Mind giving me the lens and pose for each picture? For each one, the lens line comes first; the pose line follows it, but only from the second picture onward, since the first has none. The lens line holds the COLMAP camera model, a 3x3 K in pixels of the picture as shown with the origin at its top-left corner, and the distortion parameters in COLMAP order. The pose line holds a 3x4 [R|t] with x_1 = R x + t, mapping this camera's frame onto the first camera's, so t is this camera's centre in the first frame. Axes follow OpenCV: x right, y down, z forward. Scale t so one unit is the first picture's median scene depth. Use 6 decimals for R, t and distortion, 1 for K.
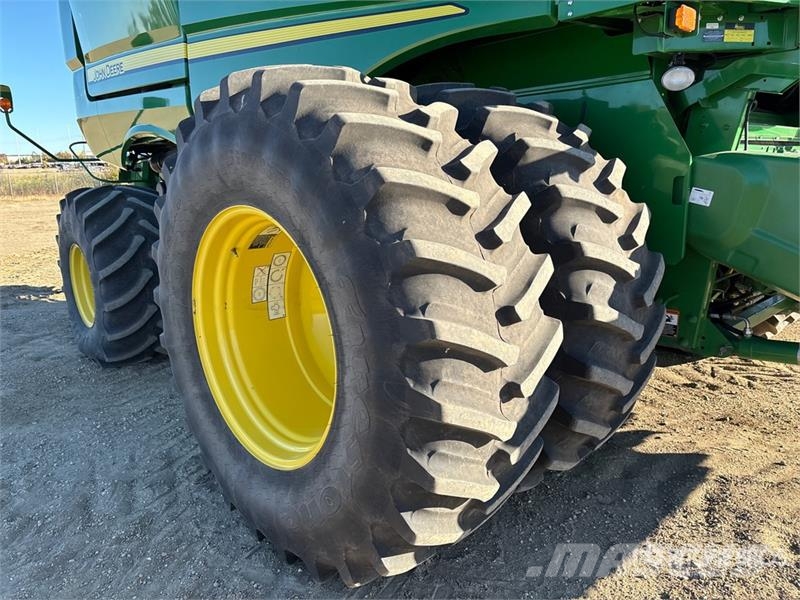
lens RADIAL K [[597.3, 0, 407.8], [0, 597.3, 303.0], [0, 0, 1]] dist [0.035802, -0.036914]
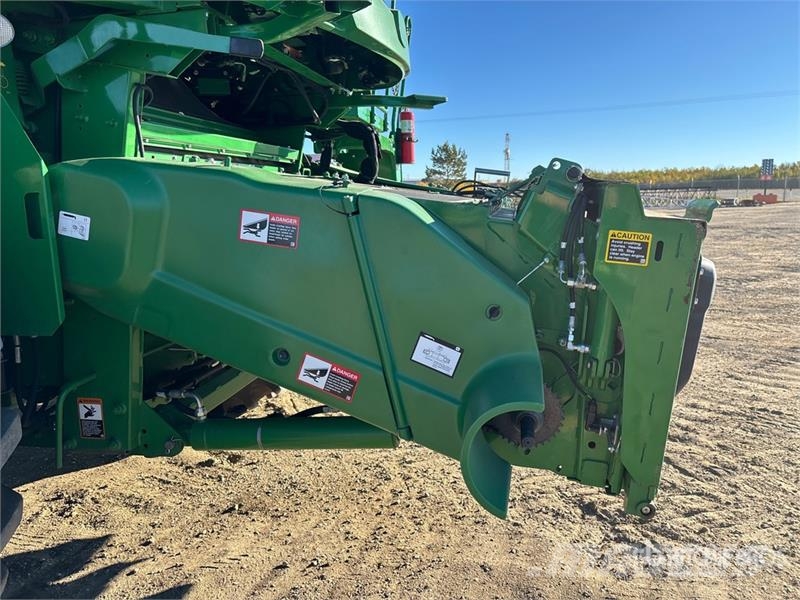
lens RADIAL K [[597.3, 0, 403.2], [0, 597.3, 292.6], [0, 0, 1]] dist [0.035802, -0.036914]
pose [[0.814192, -0.089323, 0.573683, 0.433875], [0.132376, 0.990629, -0.033632, -0.043595], [-0.565303, 0.103325, 0.818387, 0.320452]]
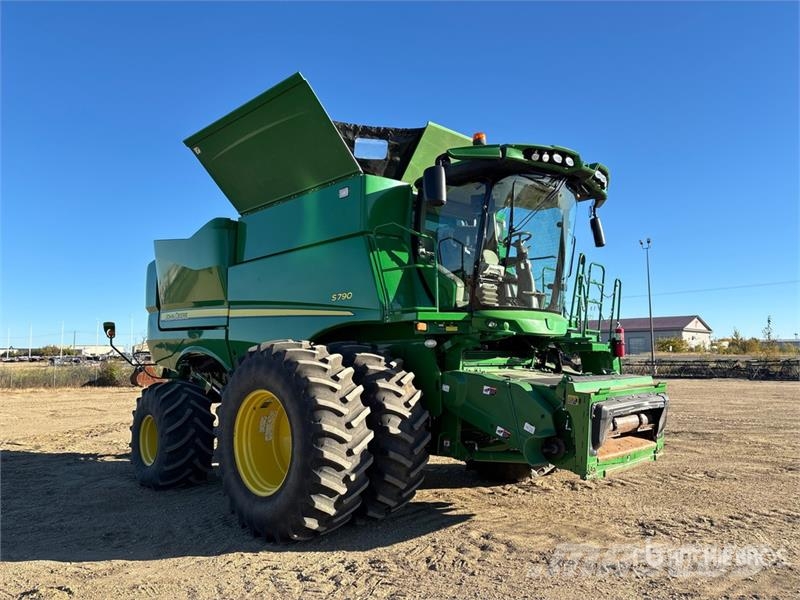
lens RADIAL K [[597.3, 0, 402.4], [0, 597.3, 295.6], [0, 0, 1]] dist [0.035802, -0.036914]
pose [[0.999687, 0.011561, 0.022189, 0.271337], [-0.003645, 0.944674, -0.327991, 0.294896], [-0.024753, 0.327807, 0.944420, -1.571231]]
